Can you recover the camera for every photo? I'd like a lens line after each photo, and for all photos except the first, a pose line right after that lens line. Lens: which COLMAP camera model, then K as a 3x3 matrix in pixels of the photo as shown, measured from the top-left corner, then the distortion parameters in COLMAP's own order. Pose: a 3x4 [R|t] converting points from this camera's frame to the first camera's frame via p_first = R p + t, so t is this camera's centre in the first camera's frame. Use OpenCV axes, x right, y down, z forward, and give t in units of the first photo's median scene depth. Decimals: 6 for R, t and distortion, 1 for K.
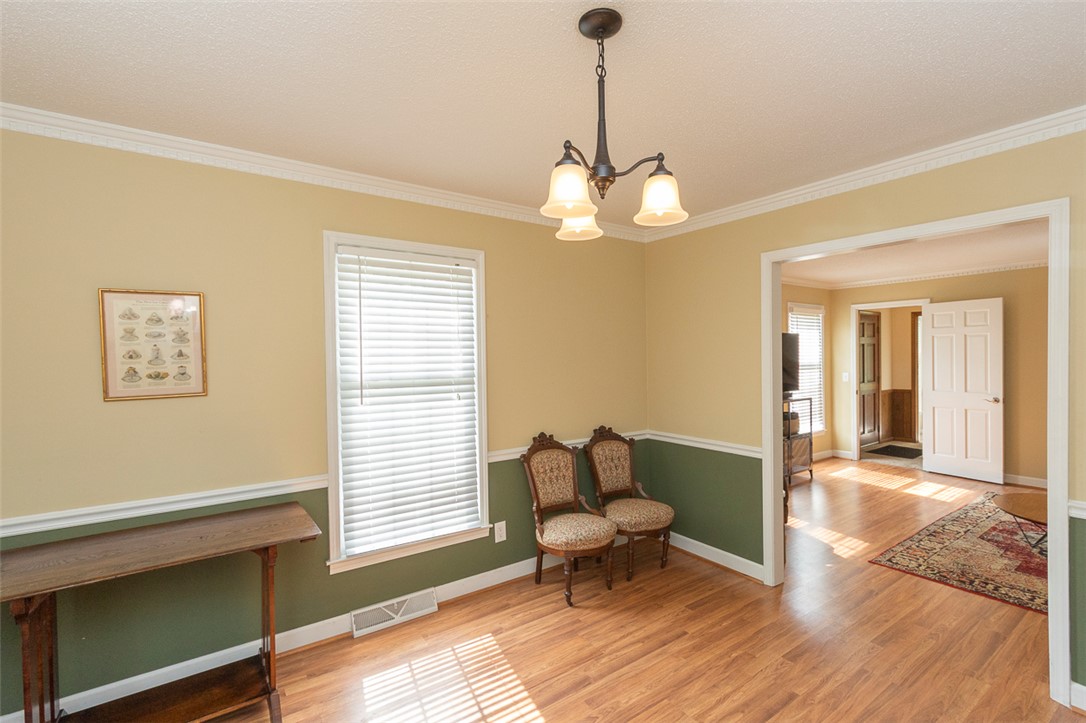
lens RADIAL K [[496.8, 0, 559.9], [0, 496.8, 359.2], [0, 0, 1]] dist [0.003509, -0.000227]
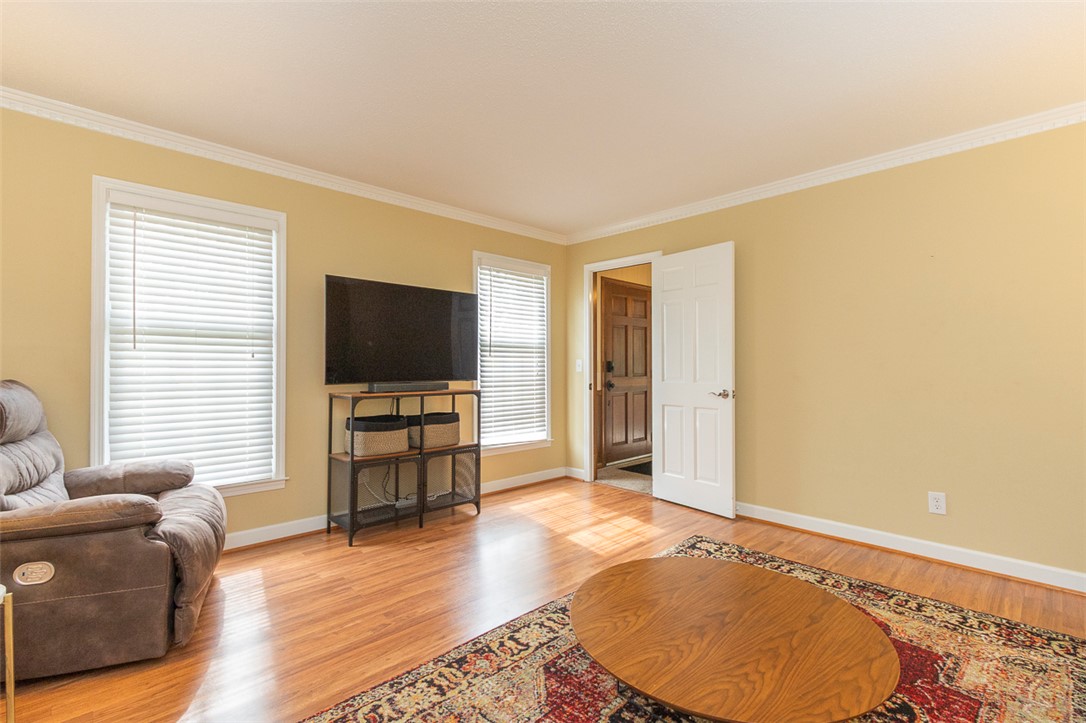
lens RADIAL K [[496.8, 0, 537.6], [0, 496.8, 370.8], [0, 0, 1]] dist [0.003509, -0.000227]
pose [[0.992449, 0.004542, 0.122577, 0.503649], [-0.004860, 0.999986, 0.002294, 0.048637], [-0.122565, -0.002873, 0.992456, 0.343528]]
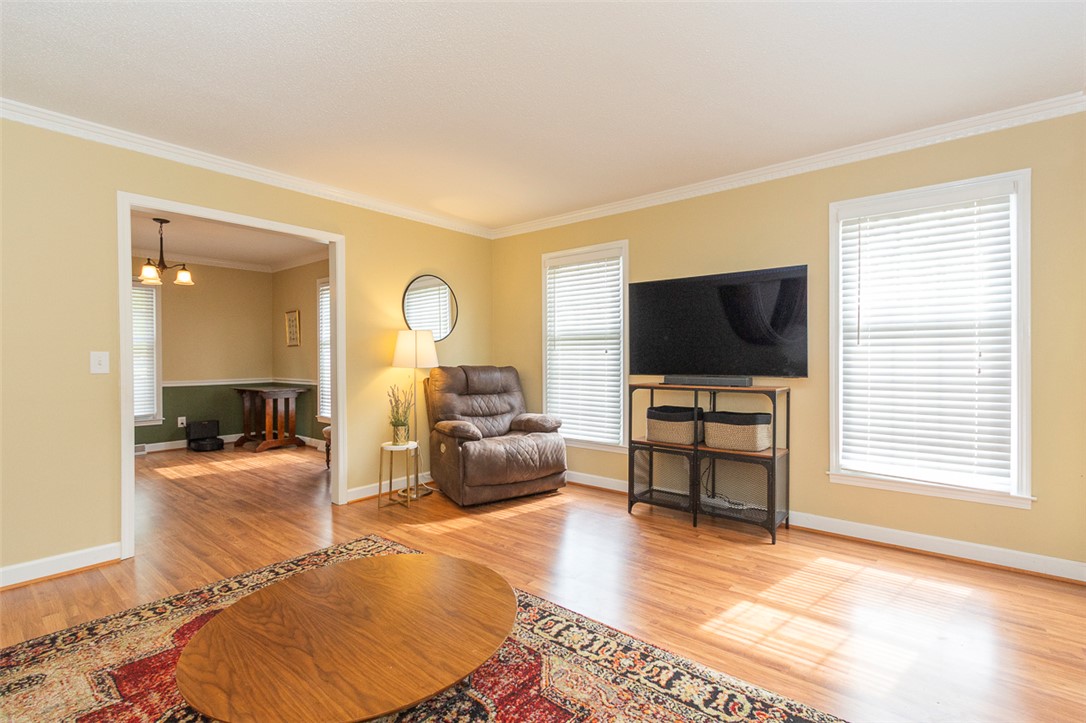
lens RADIAL K [[496.8, 0, 546.8], [0, 496.8, 365.6], [0, 0, 1]] dist [0.003509, -0.000227]
pose [[0.250226, 0.016338, -0.968050, 0.948016], [-0.006818, 0.999863, 0.015112, 0.044960], [0.968164, 0.002818, 0.250303, 0.640949]]
